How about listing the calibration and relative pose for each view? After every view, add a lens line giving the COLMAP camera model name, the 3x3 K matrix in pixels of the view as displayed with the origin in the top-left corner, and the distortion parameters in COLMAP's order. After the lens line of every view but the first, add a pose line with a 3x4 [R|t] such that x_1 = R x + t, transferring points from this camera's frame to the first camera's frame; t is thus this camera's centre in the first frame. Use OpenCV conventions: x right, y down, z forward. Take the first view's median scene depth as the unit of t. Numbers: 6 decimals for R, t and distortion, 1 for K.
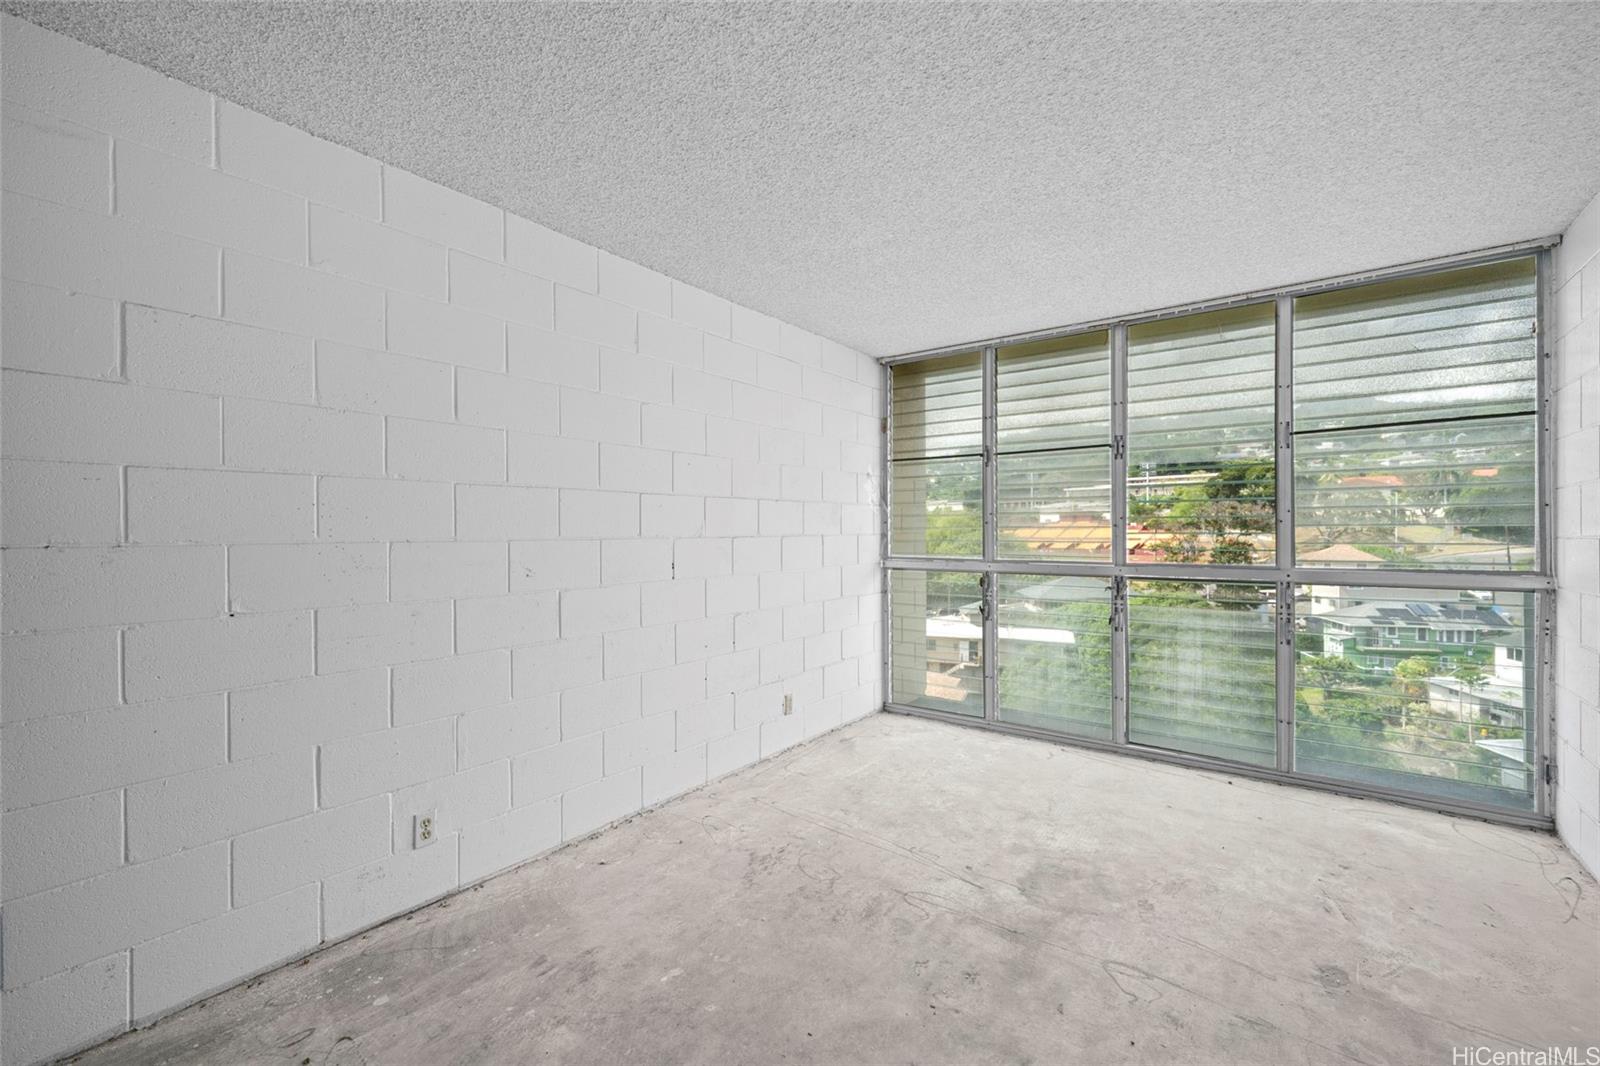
lens RADIAL K [[668.6, 0, 803.3], [0, 668.6, 534.1], [0, 0, 1]] dist [0.000540, 0.000166]
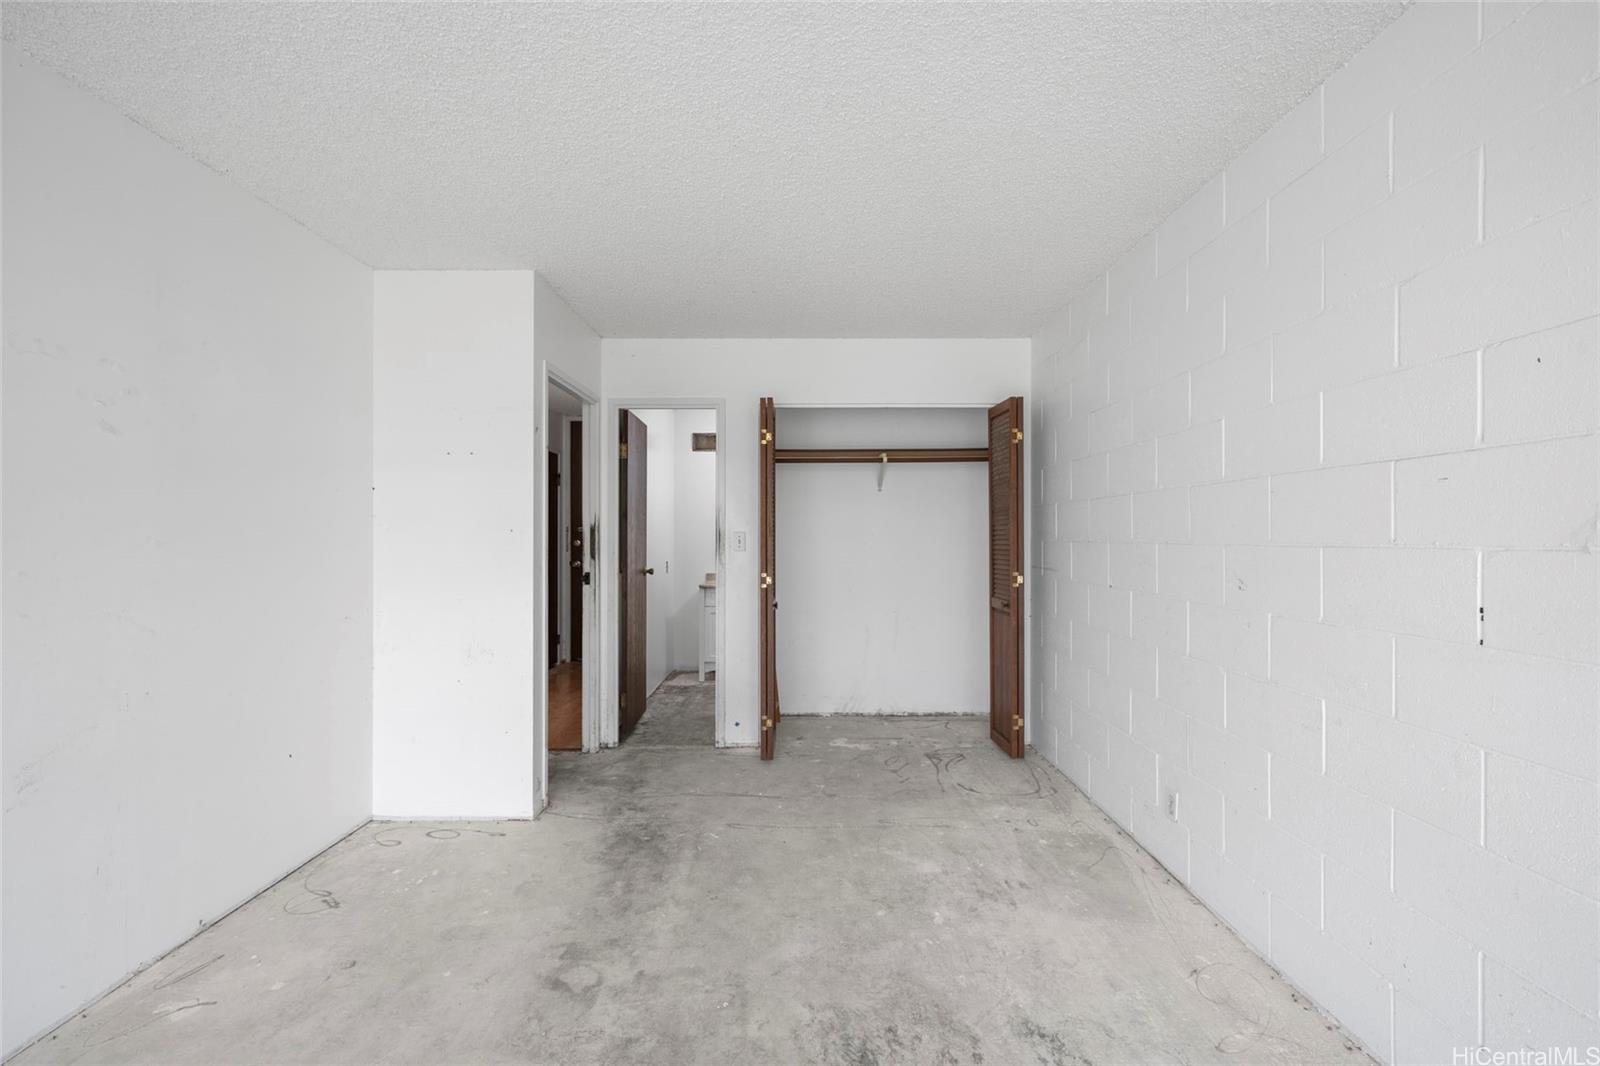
lens RADIAL K [[668.6, 0, 803.3], [0, 668.6, 534.1], [0, 0, 1]] dist [0.000540, 0.000166]
pose [[-0.799079, 0.006188, -0.601195, 0.657913], [0.004726, 0.999981, 0.004012, -0.016336], [0.601208, 0.000364, -0.799092, 1.712084]]
